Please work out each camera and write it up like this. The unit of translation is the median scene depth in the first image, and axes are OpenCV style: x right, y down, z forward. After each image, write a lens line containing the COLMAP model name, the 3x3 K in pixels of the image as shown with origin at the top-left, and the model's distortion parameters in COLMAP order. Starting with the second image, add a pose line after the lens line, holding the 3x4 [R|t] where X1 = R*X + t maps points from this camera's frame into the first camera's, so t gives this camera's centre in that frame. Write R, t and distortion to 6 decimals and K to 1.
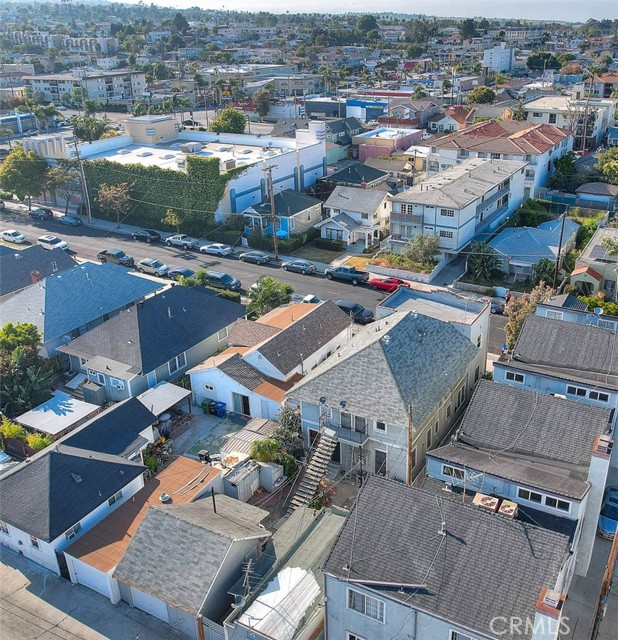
lens RADIAL K [[640.7, 0, 314.6], [0, 640.7, 321.9], [0, 0, 1]] dist [-0.041266, 0.000000]
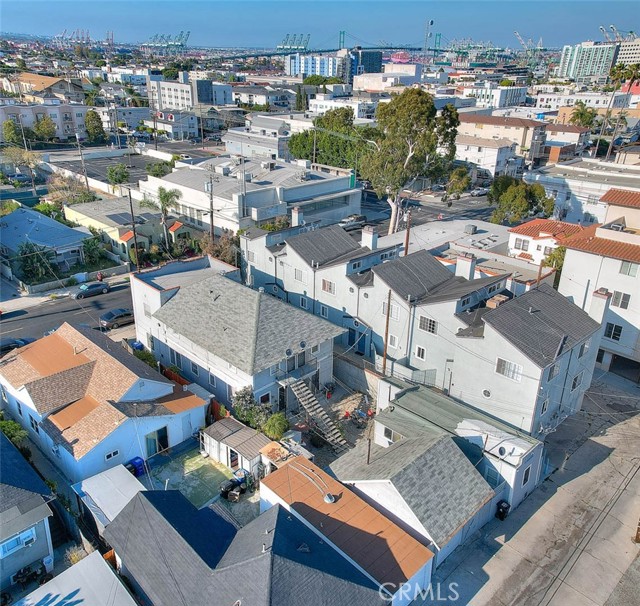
lens RADIAL K [[577.3, 0, 282.9], [0, 577.3, 321.1], [0, 0, 1]] dist [0.096229, 0.034460]
pose [[0.284187, -0.381111, 0.879768, -0.448751], [0.381638, 0.886740, 0.260853, -0.099691], [-0.879540, 0.261622, 0.397447, 0.326198]]
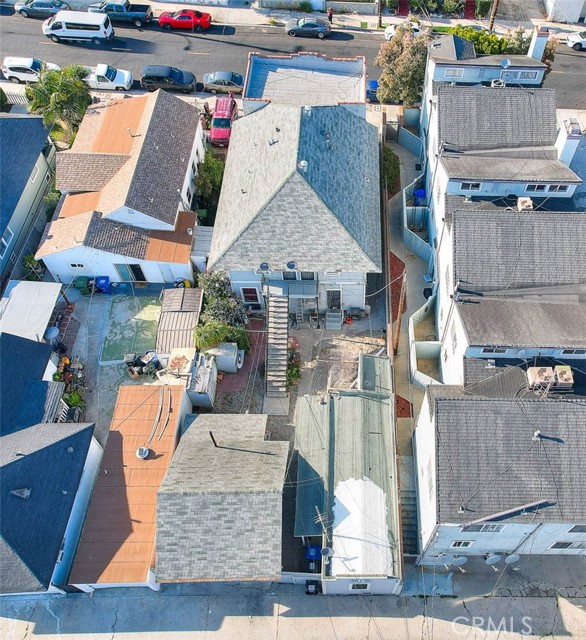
lens RADIAL K [[580.2, 0, 343.3], [0, 580.2, 312.1], [0, 0, 1]] dist [0.028442, 0.020724]
pose [[0.862107, -0.392365, 0.320657, -0.090393], [0.168802, 0.819032, 0.548355, -0.125330], [-0.477784, -0.418613, 0.772325, 0.178797]]
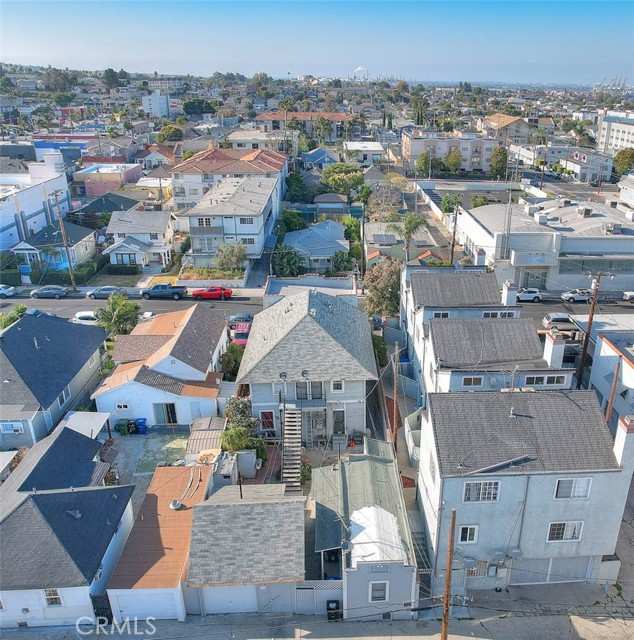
lens RADIAL K [[602.5, 0, 336.8], [0, 602.5, 363.3], [0, 0, 1]] dist [-0.040365, 0.000000]
pose [[0.846051, -0.200631, 0.493909, -0.212880], [0.196248, 0.978632, 0.061363, 0.032270], [-0.495666, 0.045012, 0.867346, 0.056157]]
